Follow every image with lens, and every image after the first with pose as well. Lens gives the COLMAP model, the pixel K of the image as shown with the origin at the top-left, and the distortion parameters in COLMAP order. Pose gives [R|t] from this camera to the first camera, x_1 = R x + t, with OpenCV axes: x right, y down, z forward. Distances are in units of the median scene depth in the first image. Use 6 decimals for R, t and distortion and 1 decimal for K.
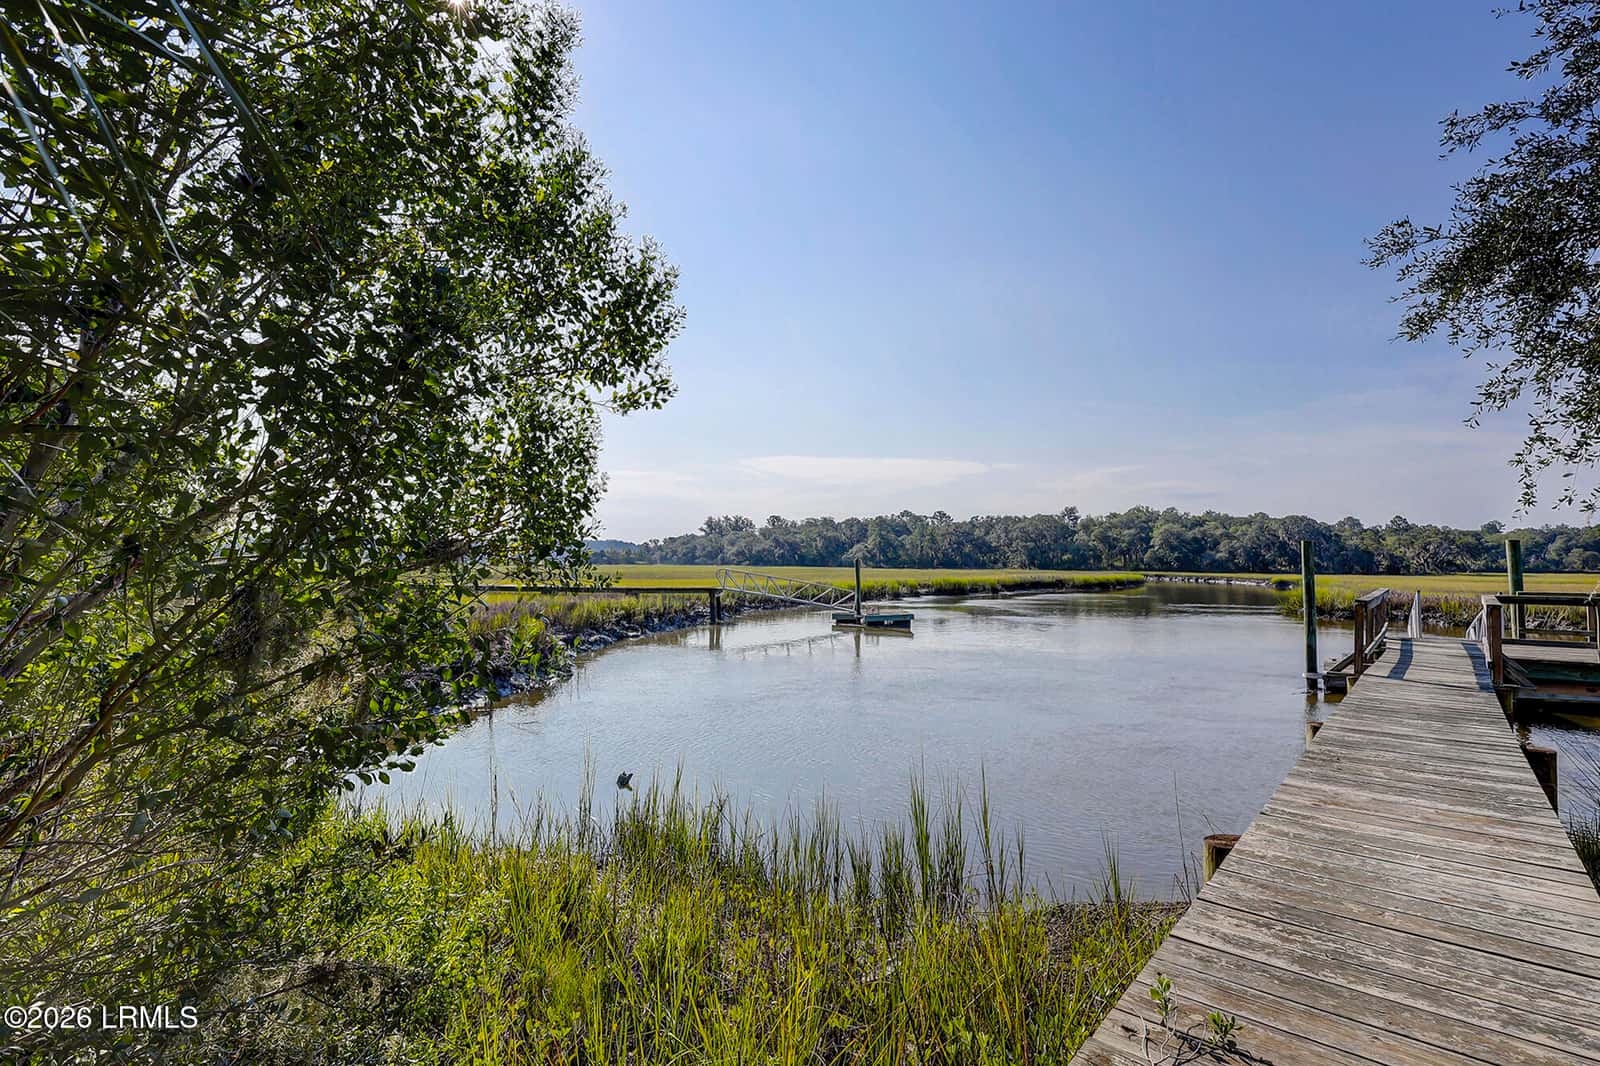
lens RADIAL K [[782.6, 0, 782.6], [0, 782.6, 542.3], [0, 0, 1]] dist [0.004014, 0.001112]
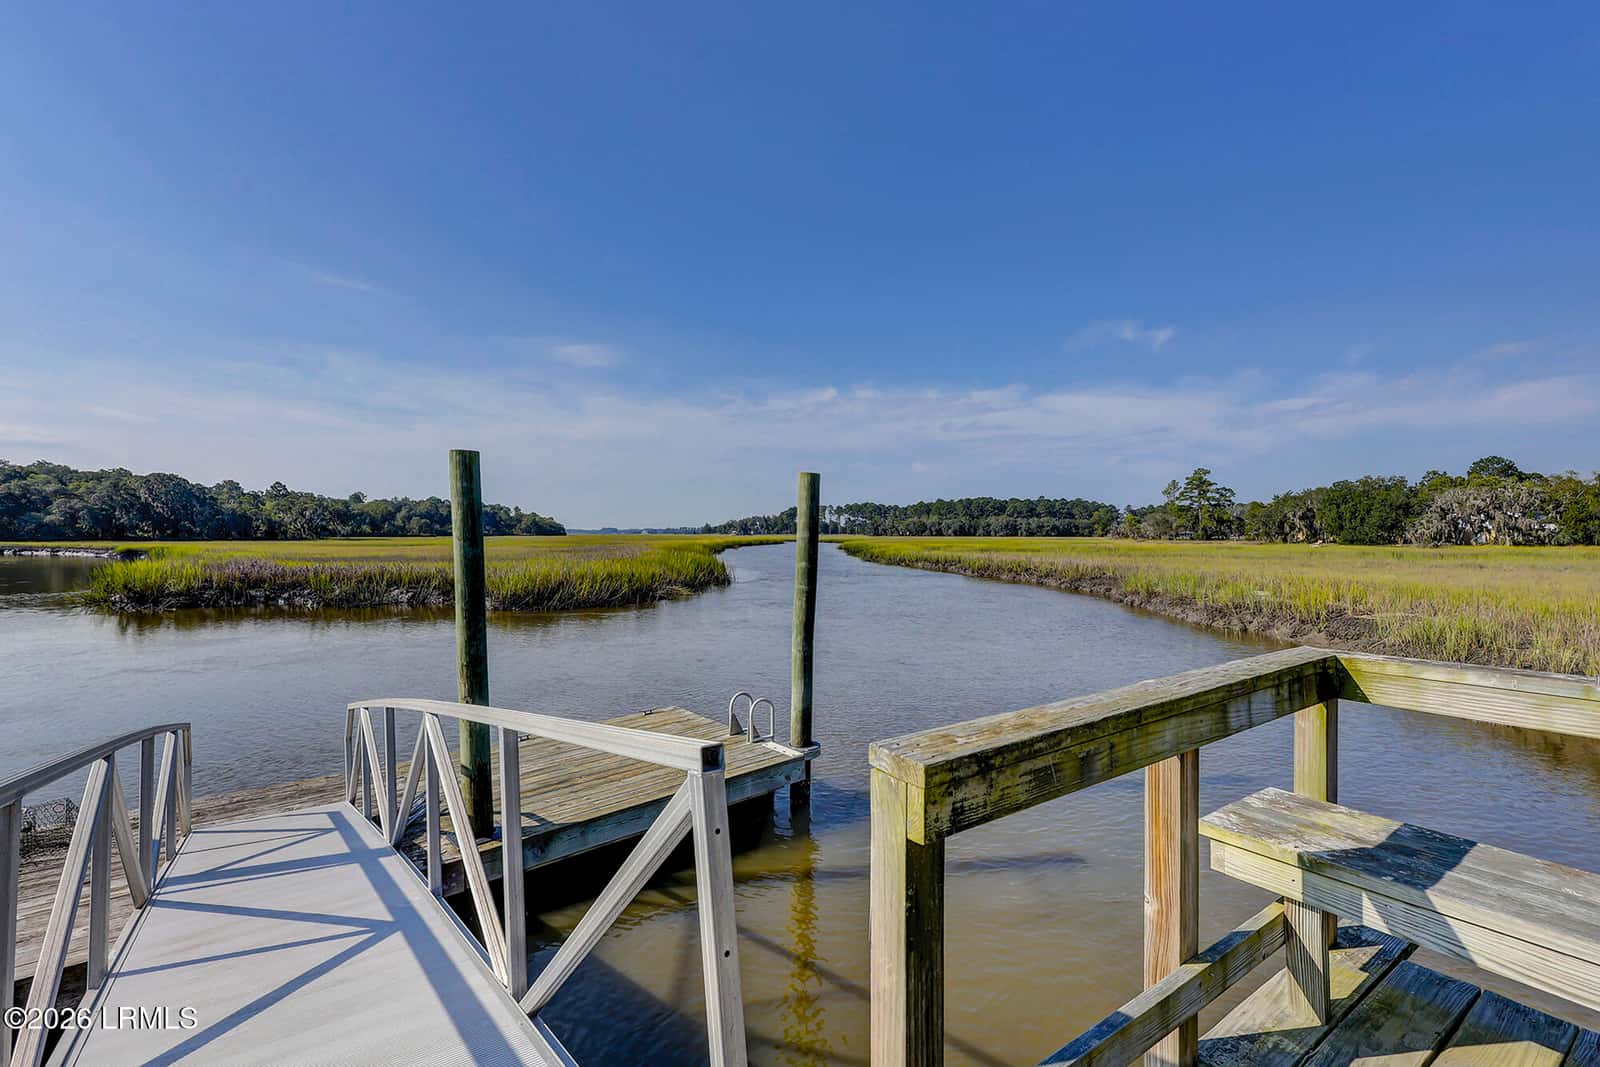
lens RADIAL K [[741.6, 0, 800.9], [0, 741.6, 534.3], [0, 0, 1]] dist [0.002339, 0.001046]
pose [[0.291373, -0.007500, 0.956580, 0.076412], [-0.024364, 0.999587, 0.015258, 0.003427], [-0.956299, -0.027751, 0.291070, 0.088805]]
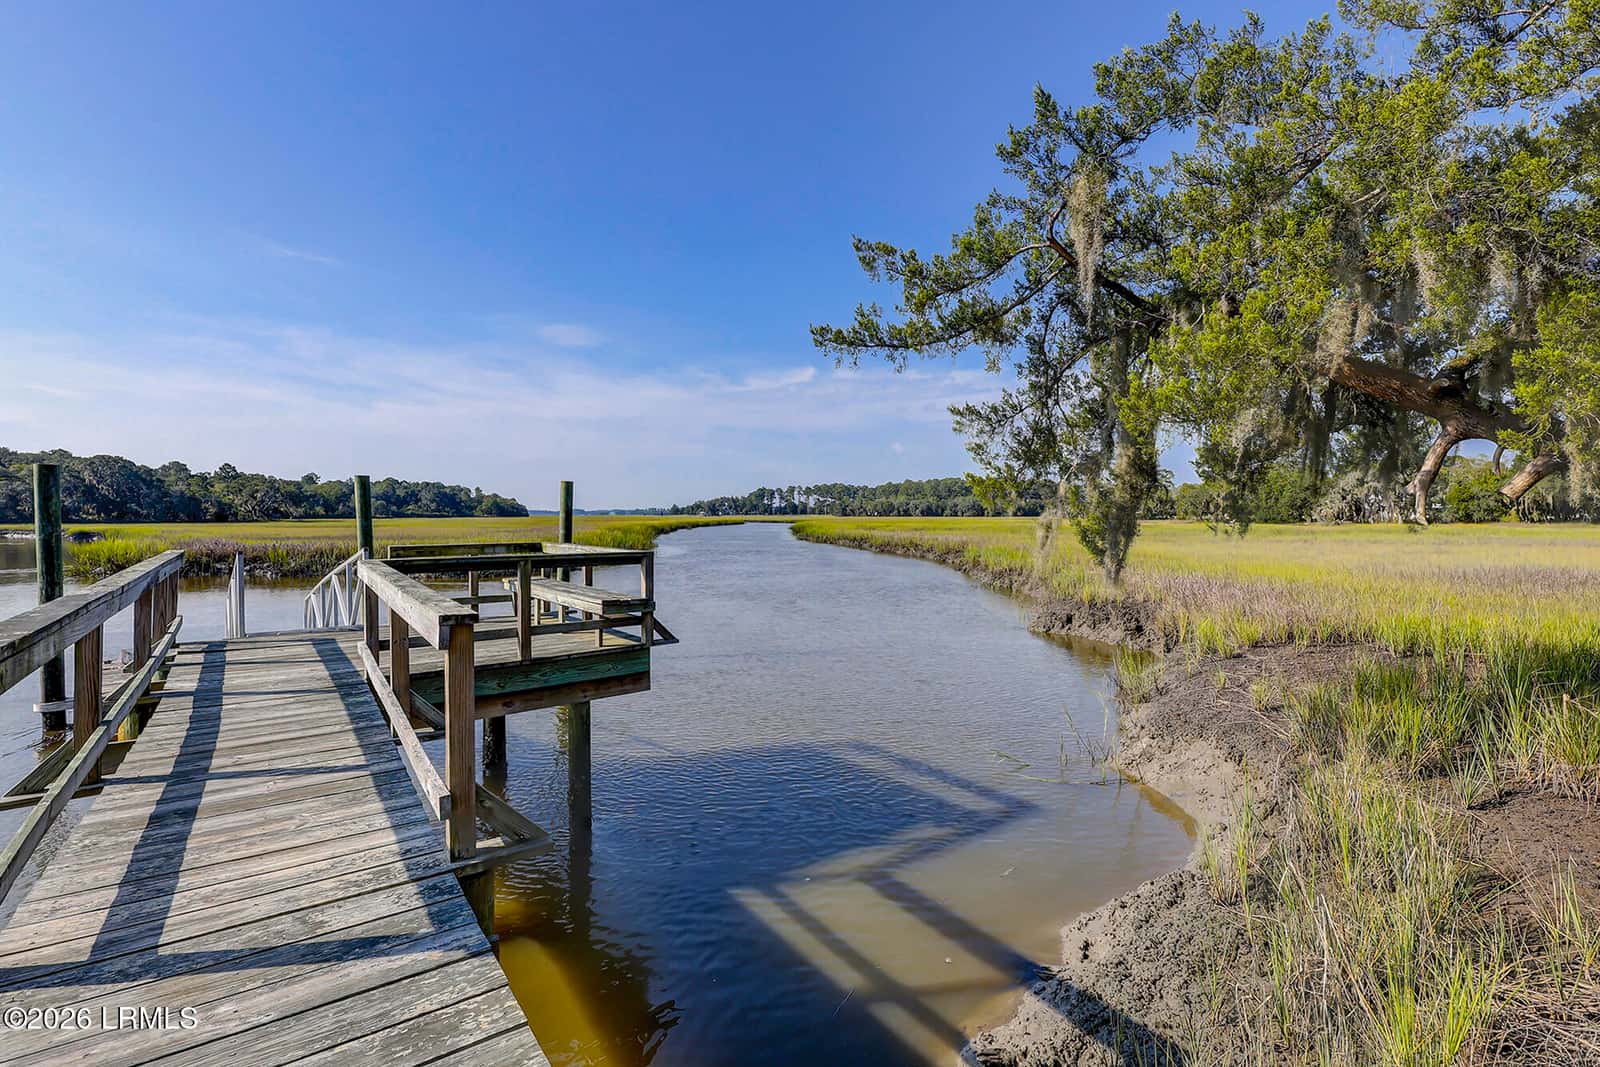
lens RADIAL K [[749.9, 0, 822.6], [0, 749.9, 511.1], [0, 0, 1]] dist [0.000953, 0.000390]
pose [[0.233116, -0.003288, 0.972443, 0.036334], [-0.022825, 0.999700, 0.008852, 0.001755], [-0.972181, -0.024260, 0.232971, 0.044542]]
